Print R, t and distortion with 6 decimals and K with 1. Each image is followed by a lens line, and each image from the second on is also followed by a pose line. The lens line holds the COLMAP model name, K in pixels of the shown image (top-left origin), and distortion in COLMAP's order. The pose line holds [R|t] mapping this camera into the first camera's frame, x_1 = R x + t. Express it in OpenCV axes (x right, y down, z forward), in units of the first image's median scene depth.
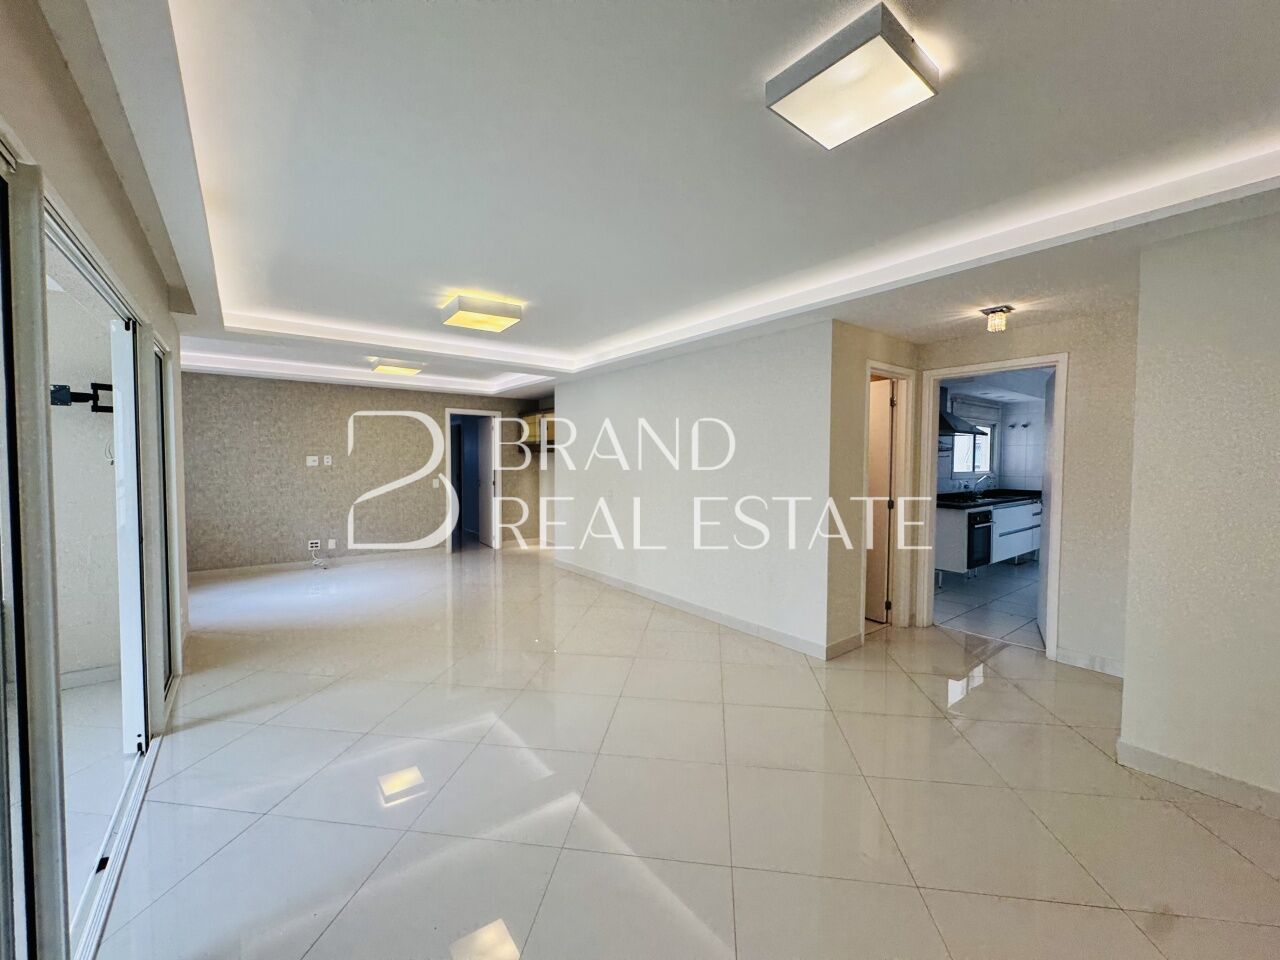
lens RADIAL K [[511.5, 0, 640.6], [0, 511.5, 484.4], [0, 0, 1]] dist [-0.004028, 0.000547]
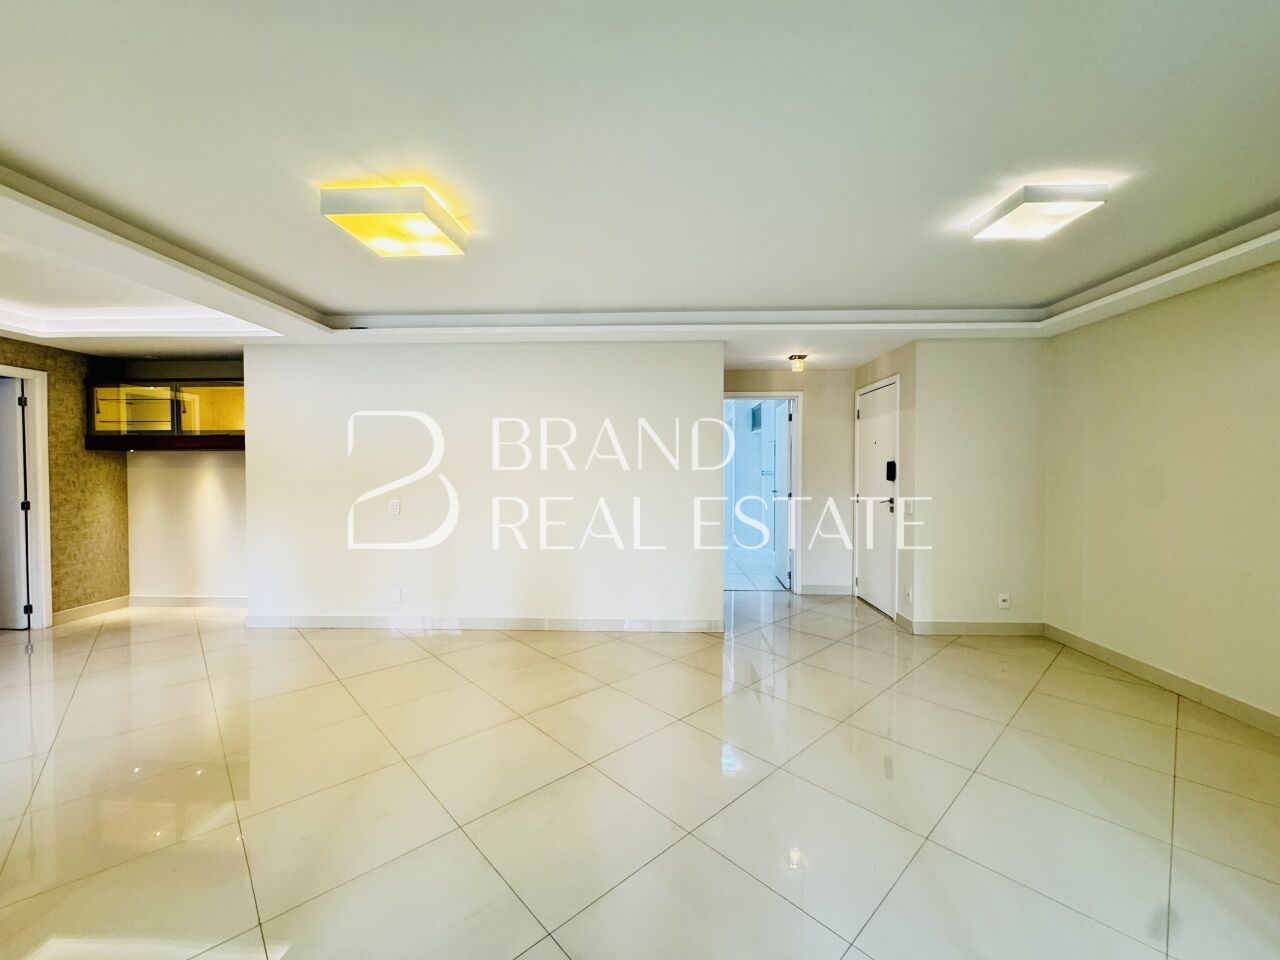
lens RADIAL K [[511.5, 0, 633.6], [0, 511.5, 482.3], [0, 0, 1]] dist [-0.004028, 0.000547]
pose [[0.642395, -0.025940, 0.765934, -0.536719], [0.035434, 0.999363, 0.004126, -0.012090], [-0.765554, 0.024490, 0.642905, 0.344882]]
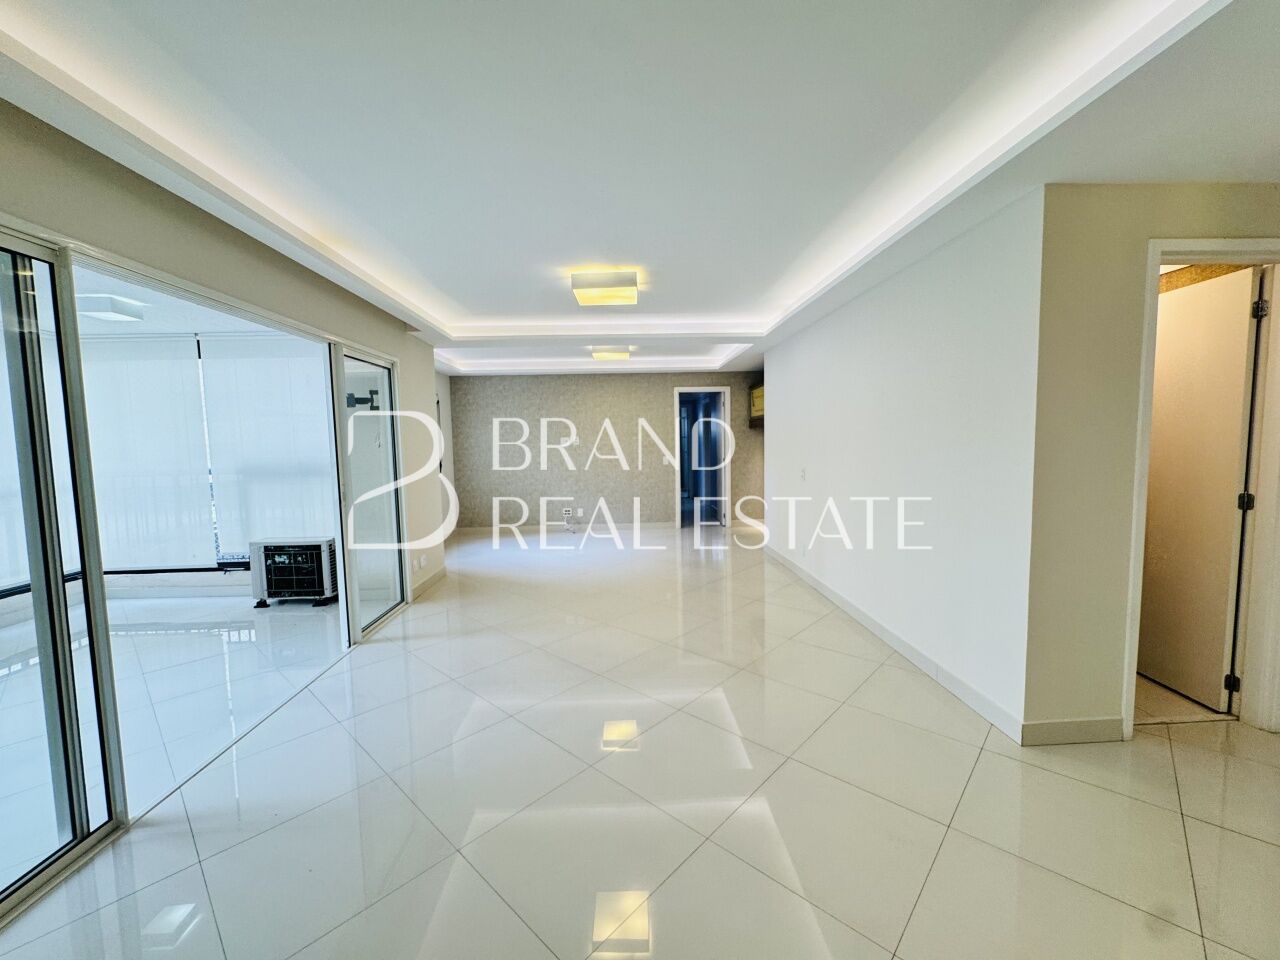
lens RADIAL K [[511.5, 0, 640.9], [0, 511.5, 480.8], [0, 0, 1]] dist [-0.004028, 0.000547]
pose [[0.819388, 0.023756, -0.572747, 0.276362], [-0.001398, 0.999221, 0.039444, -0.002559], [0.573238, -0.031519, 0.818782, 0.194168]]
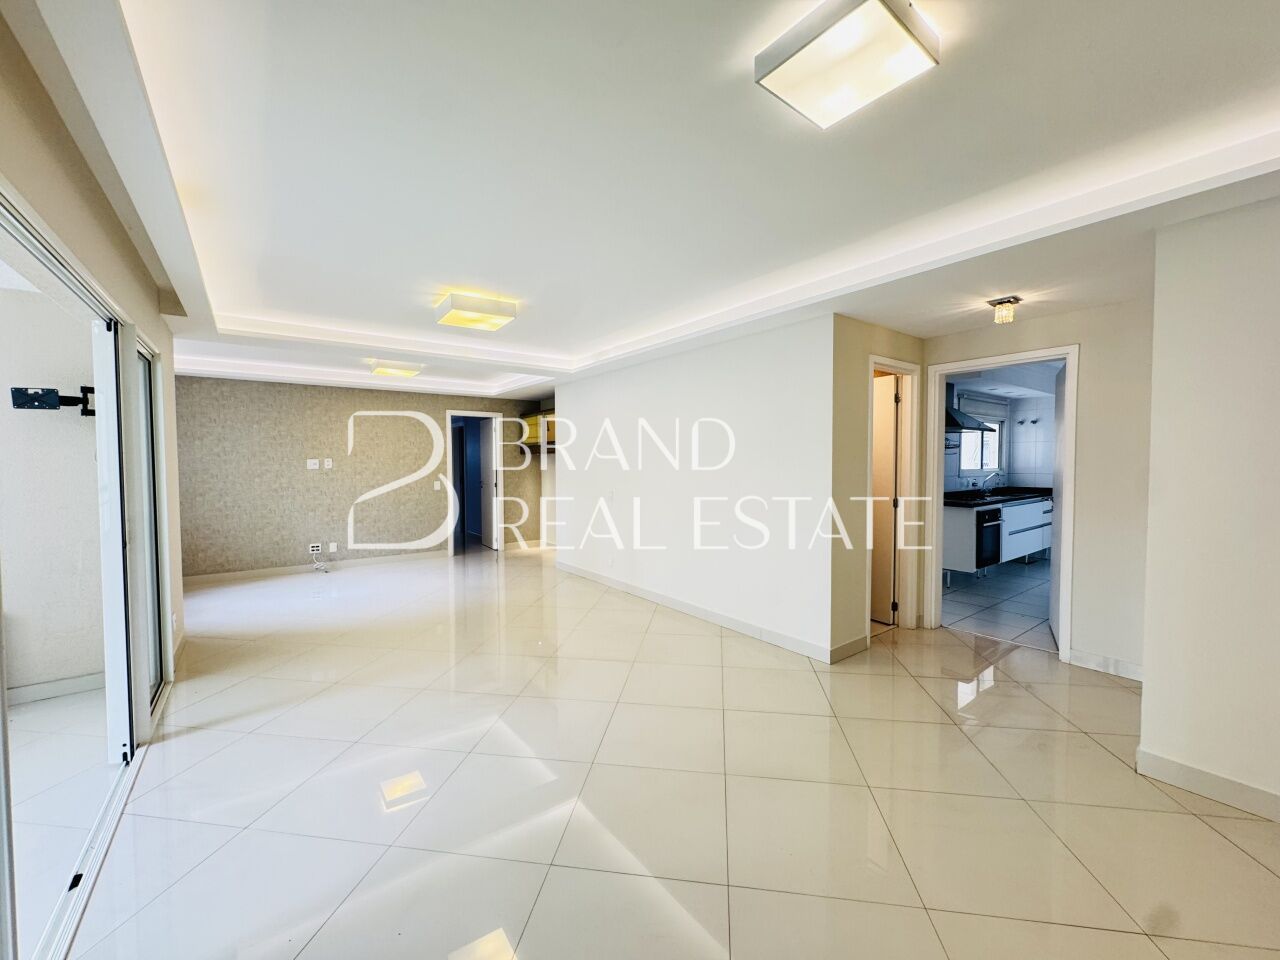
lens RADIAL K [[511.5, 0, 641.0], [0, 511.5, 484.5], [0, 0, 1]] dist [-0.004028, 0.000547]
pose [[0.999895, -0.008393, -0.011779, 0.013477], [0.008374, 0.999964, -0.001657, 0.001494], [0.011792, 0.001558, 0.999929, 0.018693]]
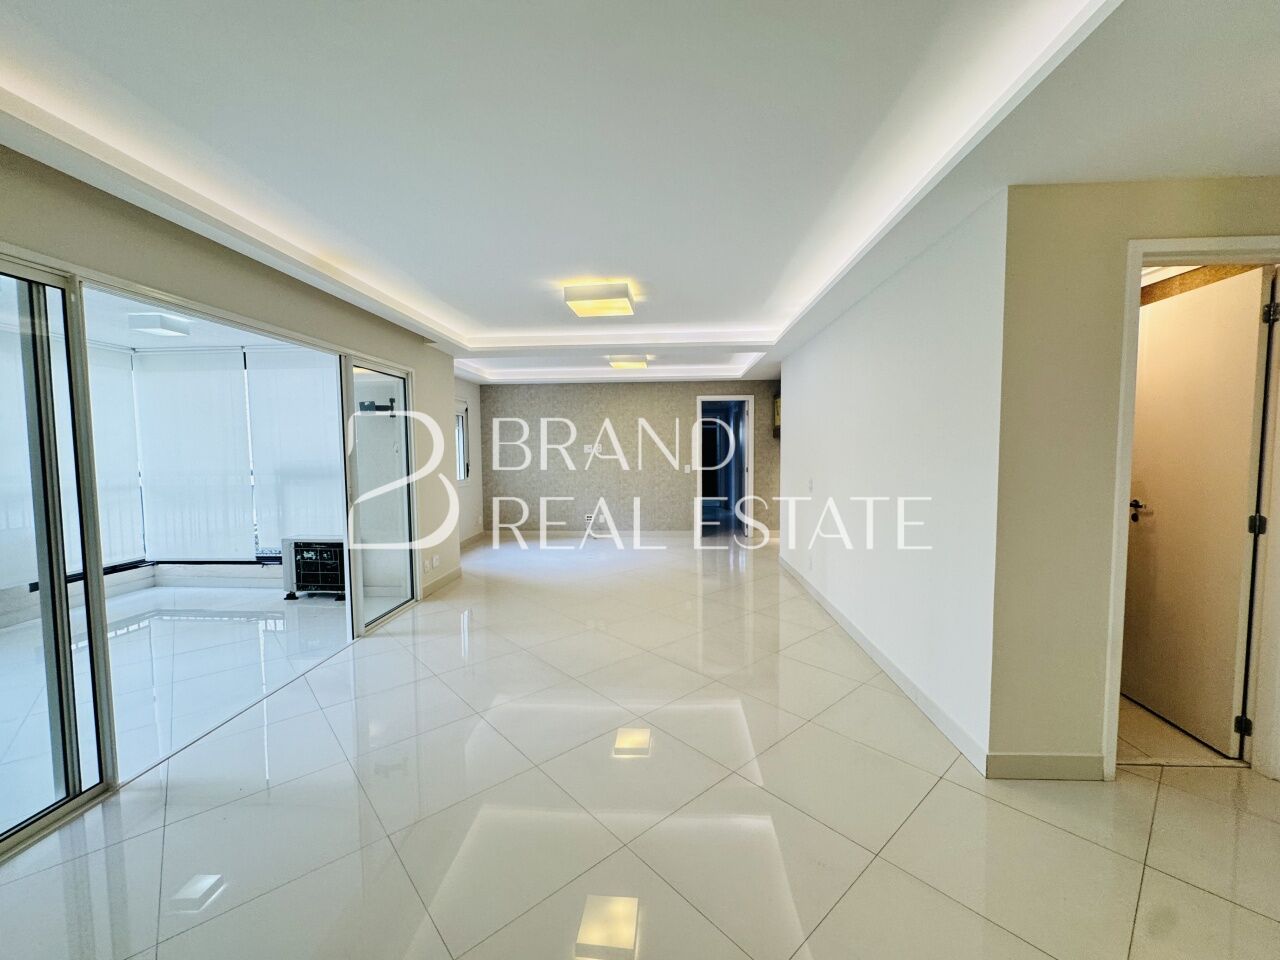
lens RADIAL K [[511.5, 0, 641.1], [0, 511.5, 480.8], [0, 0, 1]] dist [-0.004028, 0.000547]
pose [[0.759579, 0.029532, -0.649744, 0.361015], [-0.017163, 0.999531, 0.025367, -0.004373], [0.650189, -0.008117, 0.759729, 0.248428]]
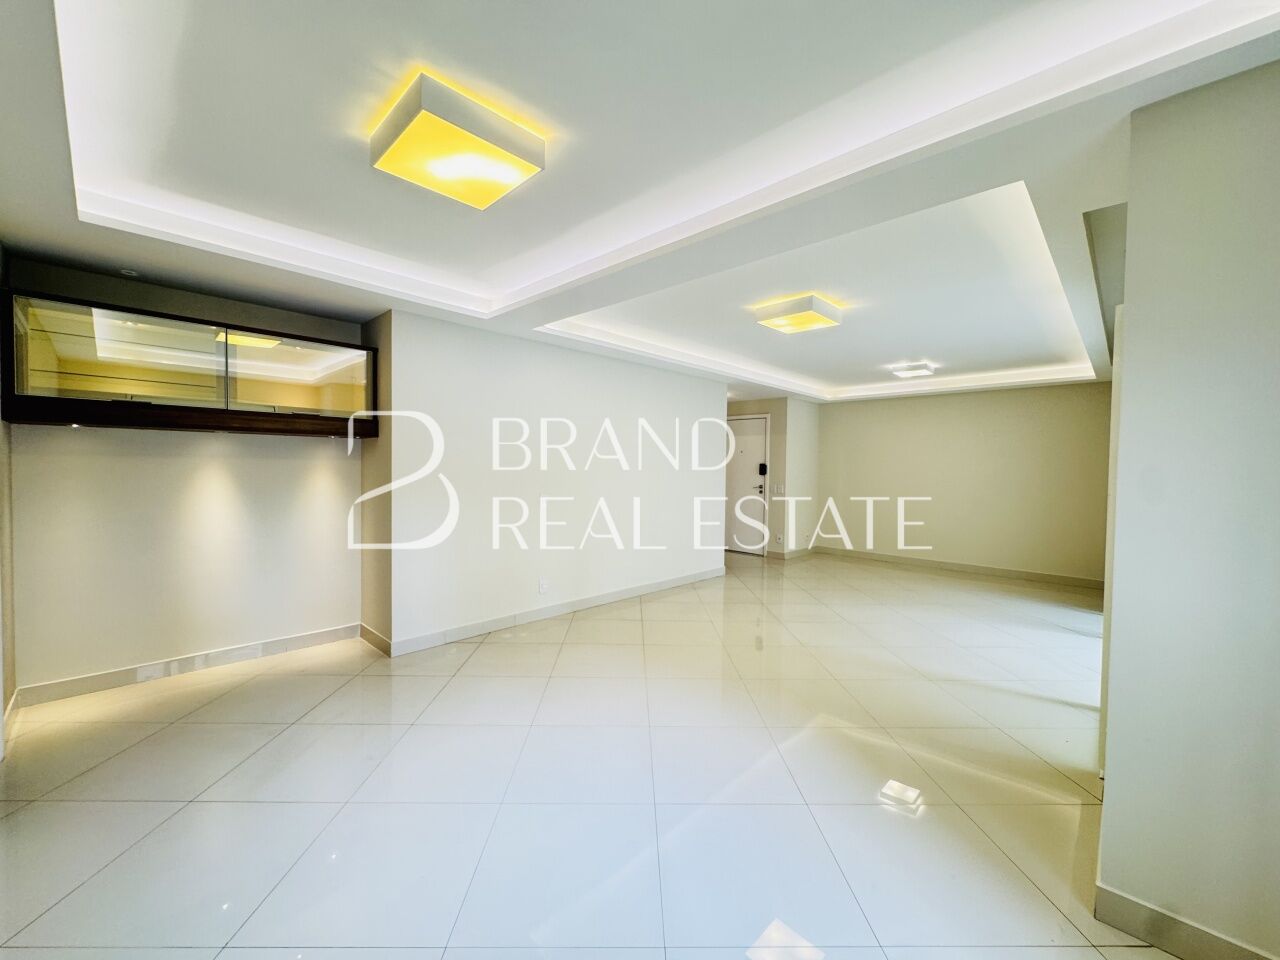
lens RADIAL K [[511.5, 0, 650.4], [0, 511.5, 480.8], [0, 0, 1]] dist [-0.004028, 0.000547]
pose [[-0.145935, -0.032052, 0.988775, -1.113078], [0.028821, 0.998913, 0.036635, -0.048498], [-0.988874, 0.033844, -0.144852, 1.263231]]
